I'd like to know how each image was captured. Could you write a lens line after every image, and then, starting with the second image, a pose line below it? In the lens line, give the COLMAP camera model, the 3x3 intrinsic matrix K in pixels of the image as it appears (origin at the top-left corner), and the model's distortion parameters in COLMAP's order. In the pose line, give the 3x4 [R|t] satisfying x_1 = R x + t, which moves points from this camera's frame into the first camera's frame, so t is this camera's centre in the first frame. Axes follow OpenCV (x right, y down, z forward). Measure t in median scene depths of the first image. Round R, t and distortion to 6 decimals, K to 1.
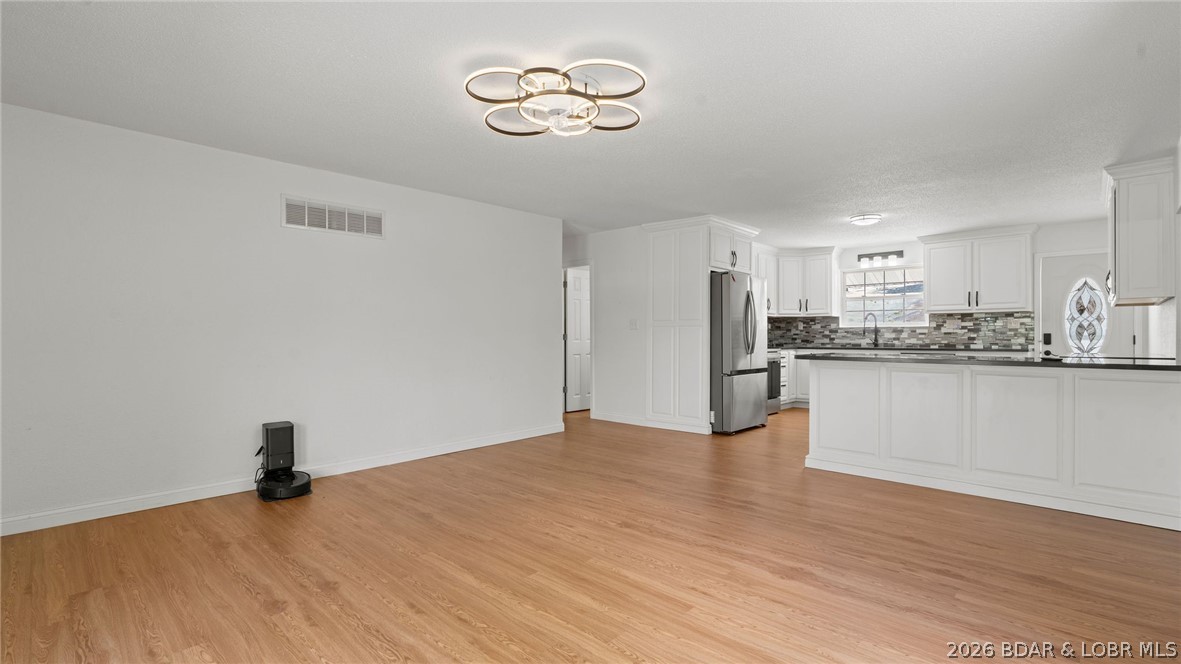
lens RADIAL K [[536.1, 0, 588.7], [0, 536.1, 337.0], [0, 0, 1]] dist [-0.009585, 0.003818]
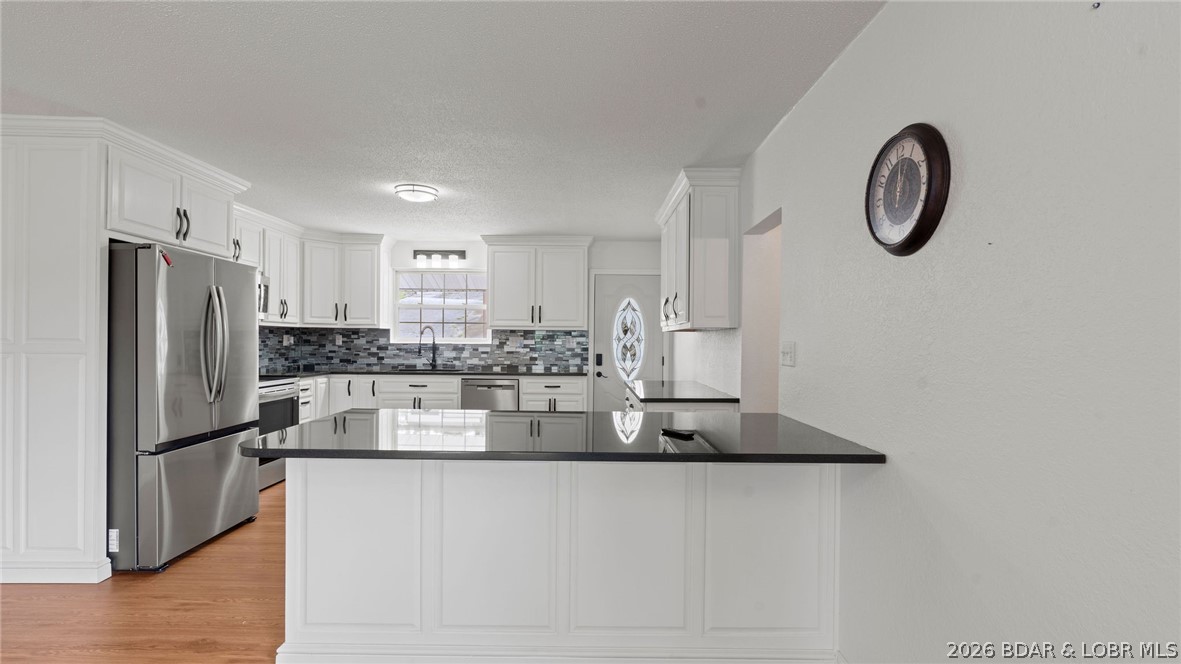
lens RADIAL K [[536.1, 0, 590.2], [0, 536.1, 340.3], [0, 0, 1]] dist [-0.009585, 0.003818]
pose [[0.723267, 0.004268, 0.690556, 0.192041], [-0.008864, 0.999956, 0.003103, -0.034477], [-0.690512, -0.008366, 0.723273, 0.326903]]
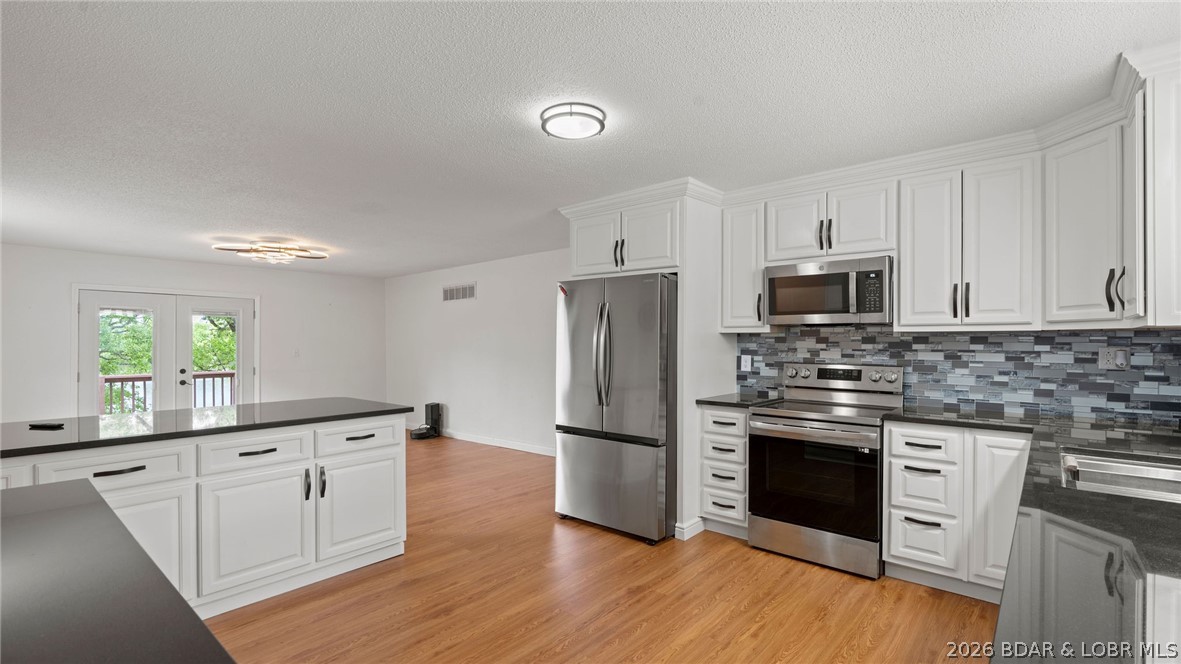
lens RADIAL K [[536.1, 0, 586.5], [0, 536.1, 339.8], [0, 0, 1]] dist [-0.009585, 0.003818]
pose [[0.038636, -0.004874, -0.999241, 0.871925], [-0.000828, 0.999988, -0.004910, -0.039459], [0.999253, 0.001017, 0.038632, 0.911524]]
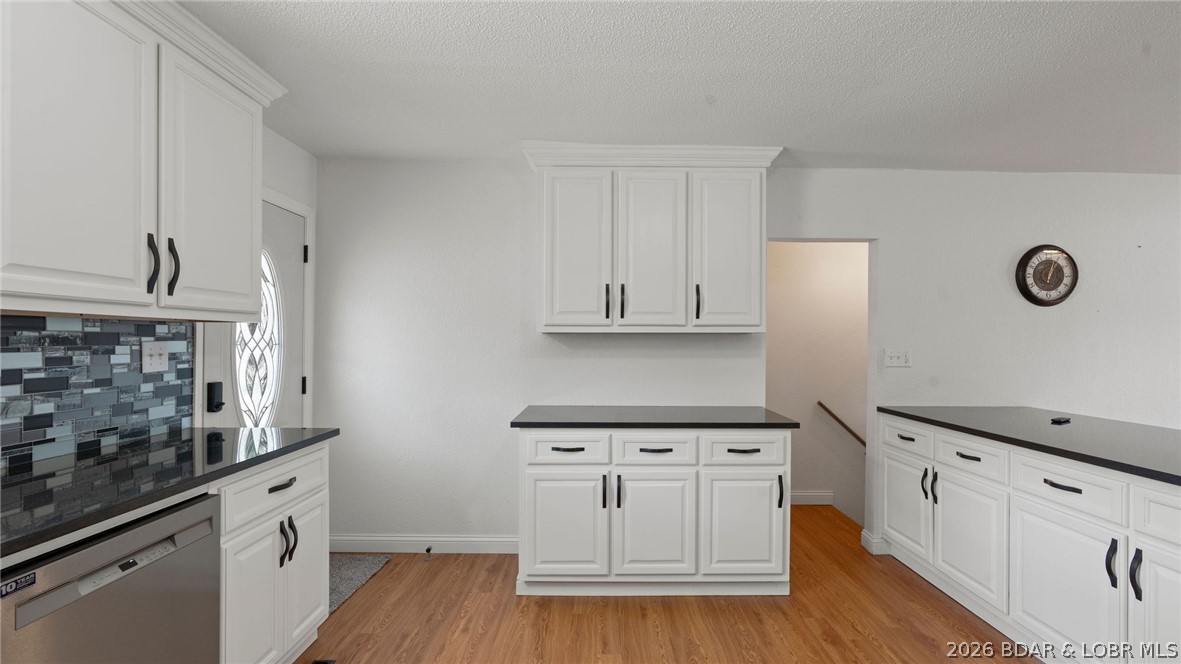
lens RADIAL K [[536.1, 0, 614.3], [0, 536.1, 340.8], [0, 0, 1]] dist [-0.009585, 0.003818]
pose [[-0.705977, -0.006612, 0.708204, 0.407037], [-0.007932, 0.999968, 0.001429, -0.039295], [-0.708191, -0.004609, -0.706006, 1.090602]]
